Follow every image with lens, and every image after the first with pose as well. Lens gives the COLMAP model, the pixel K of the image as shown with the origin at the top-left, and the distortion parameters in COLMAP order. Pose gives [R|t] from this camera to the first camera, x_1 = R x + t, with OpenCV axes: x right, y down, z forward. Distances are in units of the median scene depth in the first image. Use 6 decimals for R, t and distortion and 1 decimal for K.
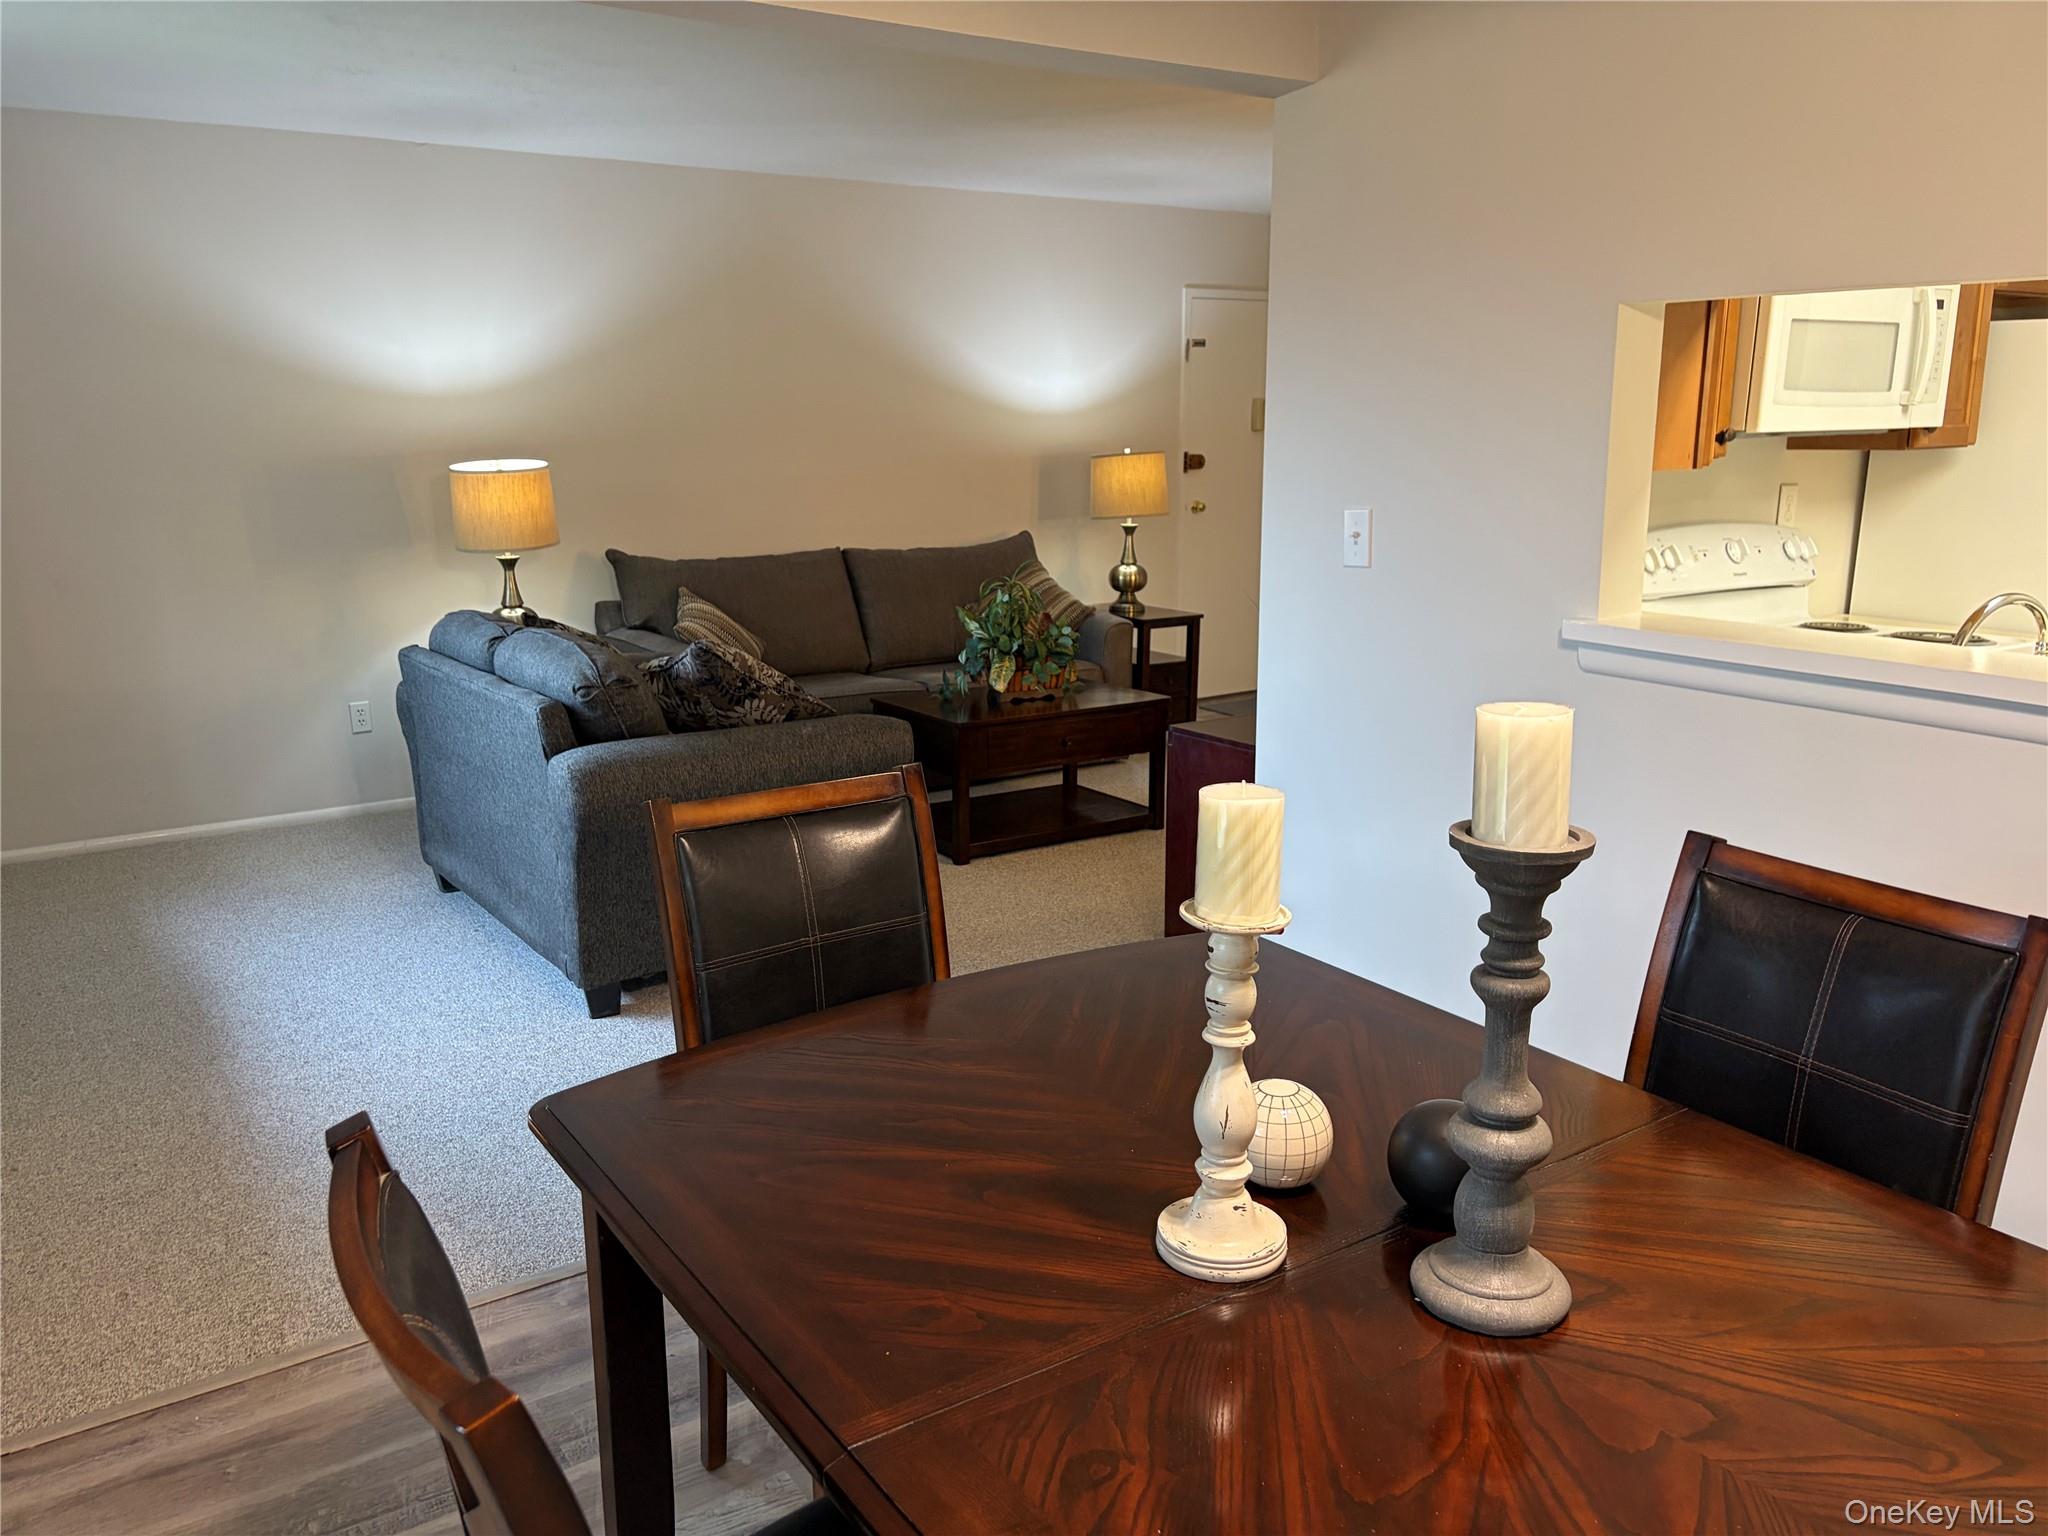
lens RADIAL K [[1530.1, 0, 972.1], [0, 1530.1, 771.2], [0, 0, 1]] dist [0.087942, -0.102165]
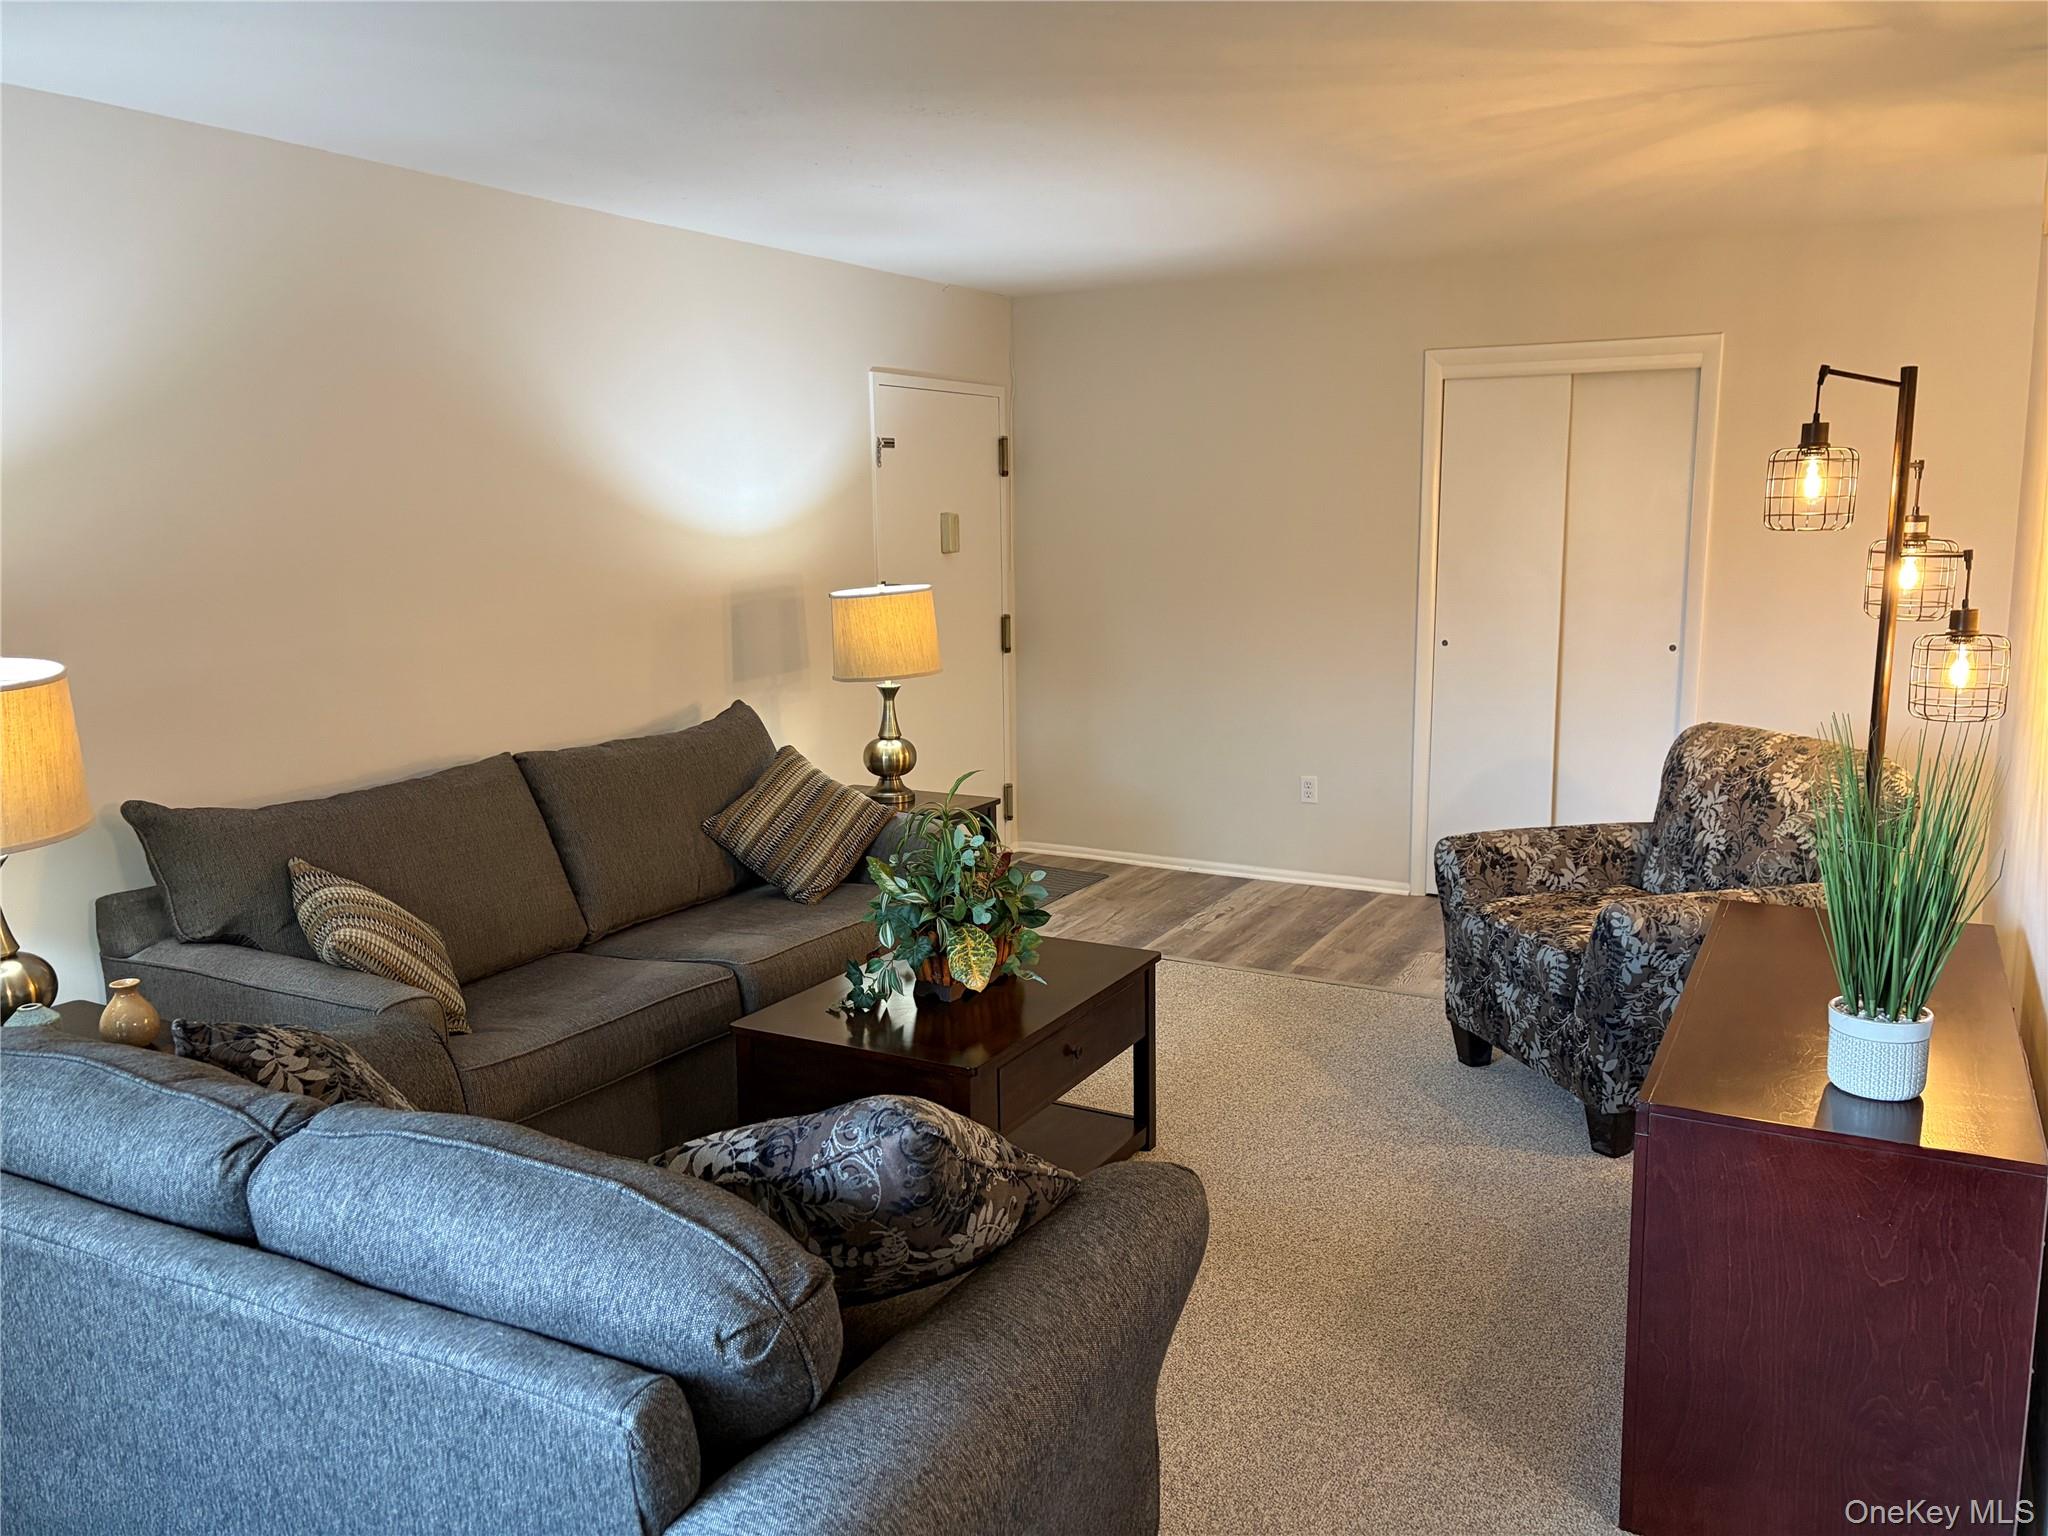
lens RADIAL K [[1541.3, 0, 1024.0], [0, 1541.3, 768.0], [0, 0, 1]] dist [0.082428, -0.109756]
pose [[0.877804, -0.081244, 0.472080, -0.191571], [0.109208, 0.993501, -0.032087, -0.091205], [-0.466406, 0.079721, 0.880971, 0.325973]]
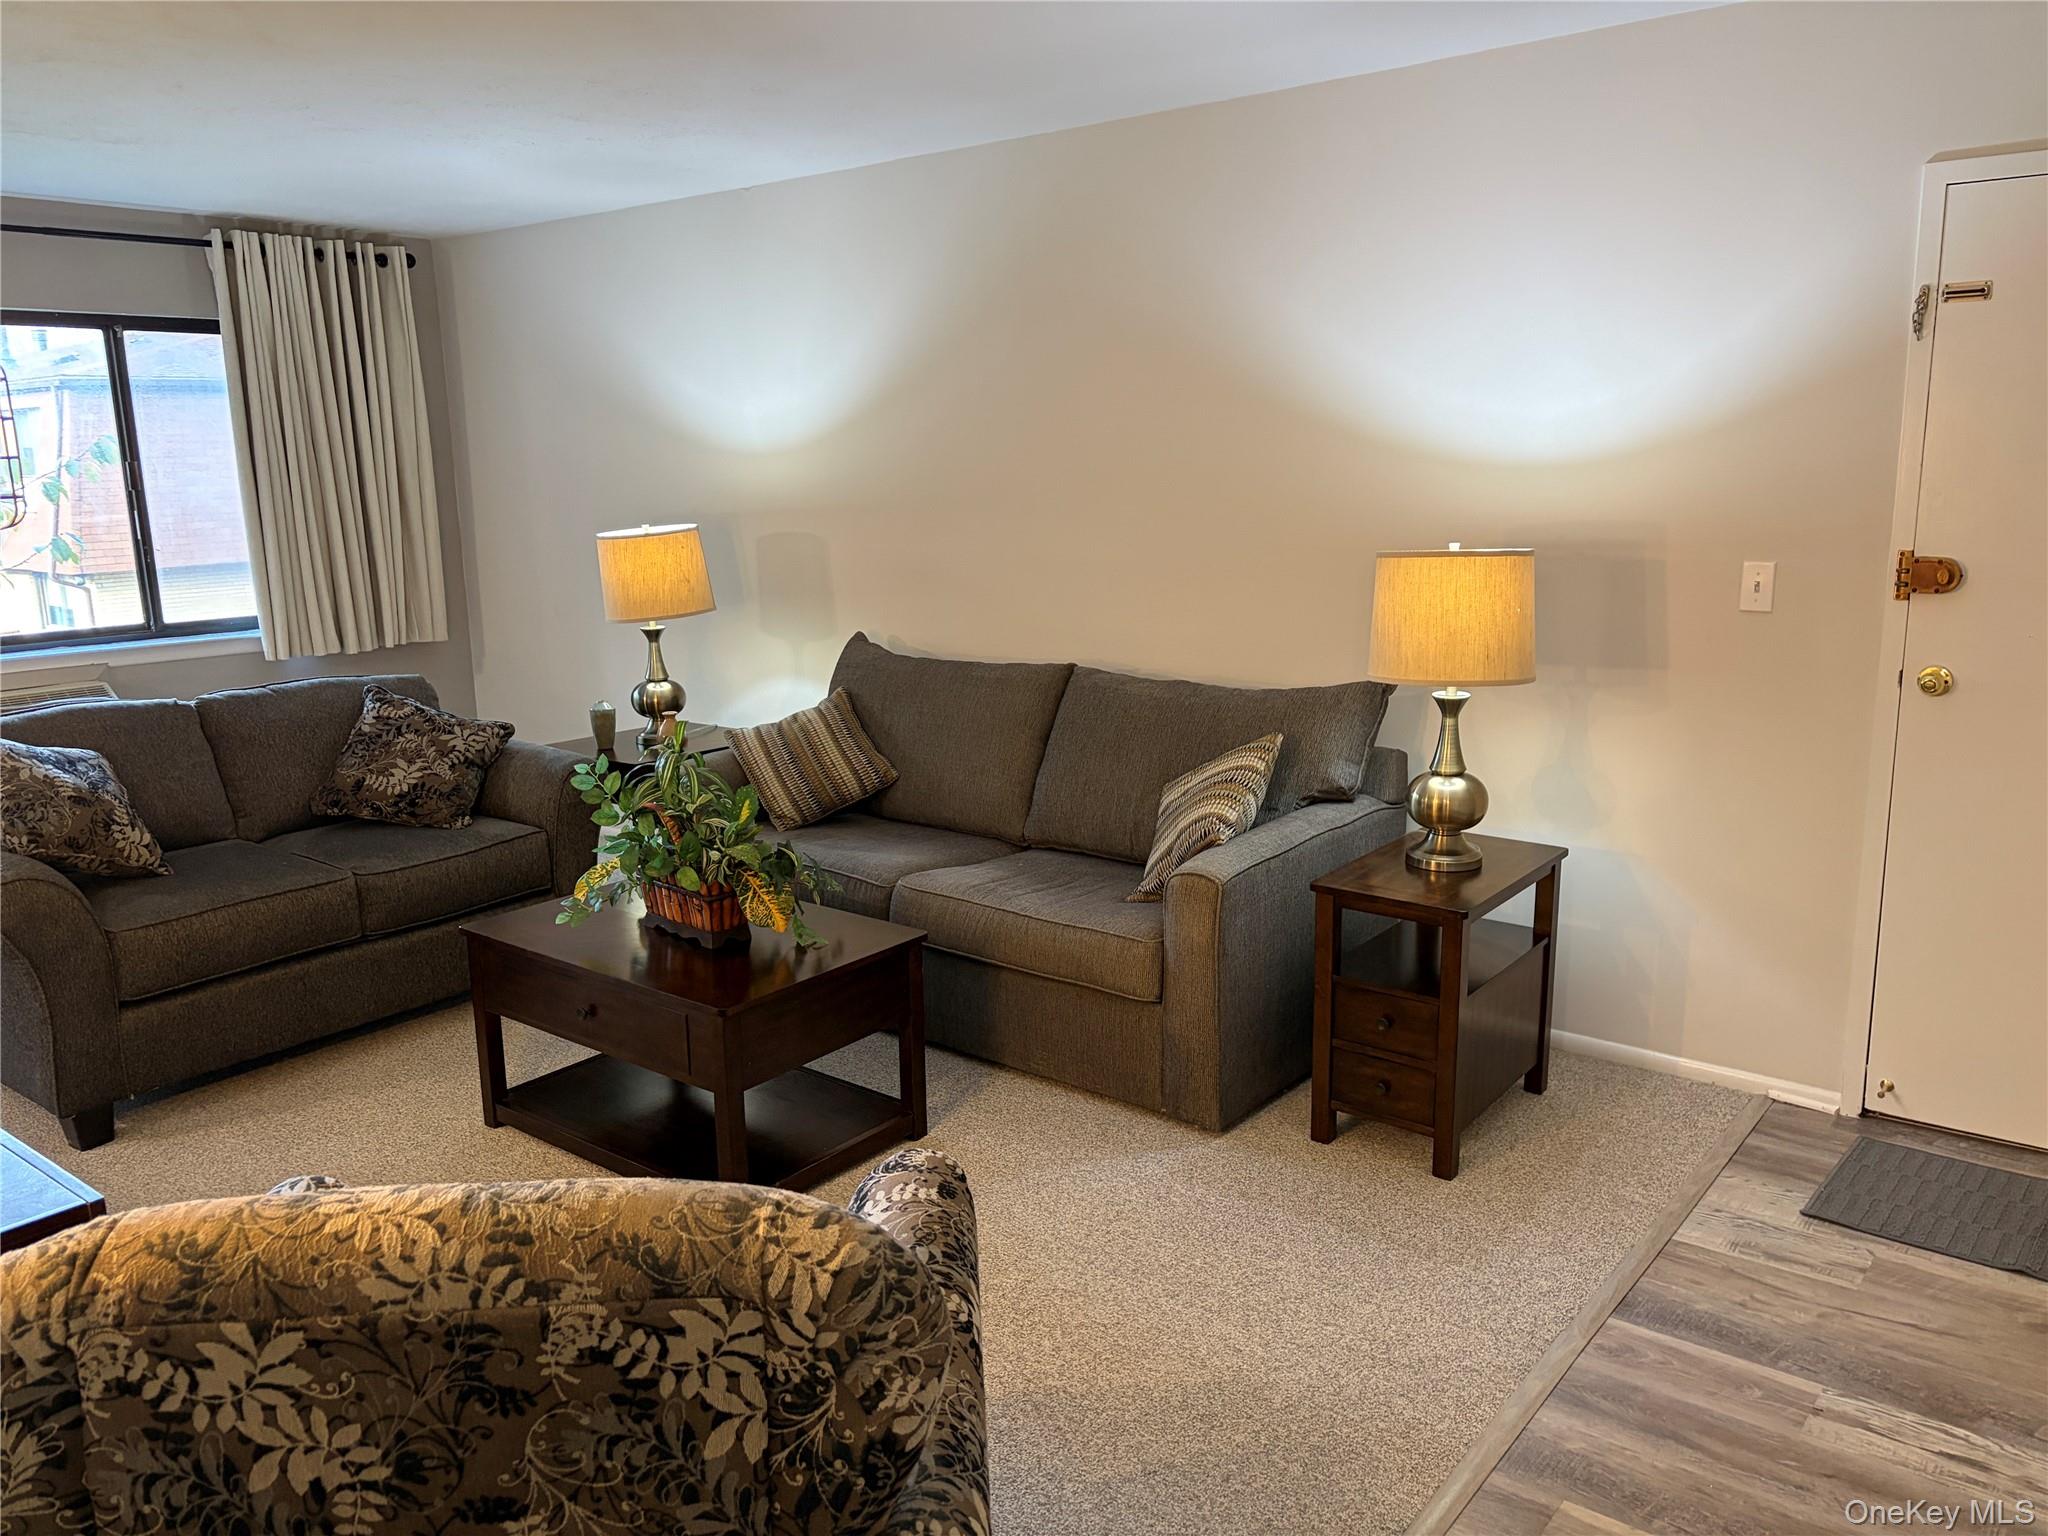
lens RADIAL K [[1539.2, 0, 1021.2], [0, 1539.2, 783.1], [0, 0, 1]] dist [0.000852, -0.007069]
pose [[0.318280, 0.205922, -0.925362, 0.519009], [-0.189293, 0.970271, 0.150808, -0.182156], [0.928906, 0.127166, 0.347797, 0.707538]]
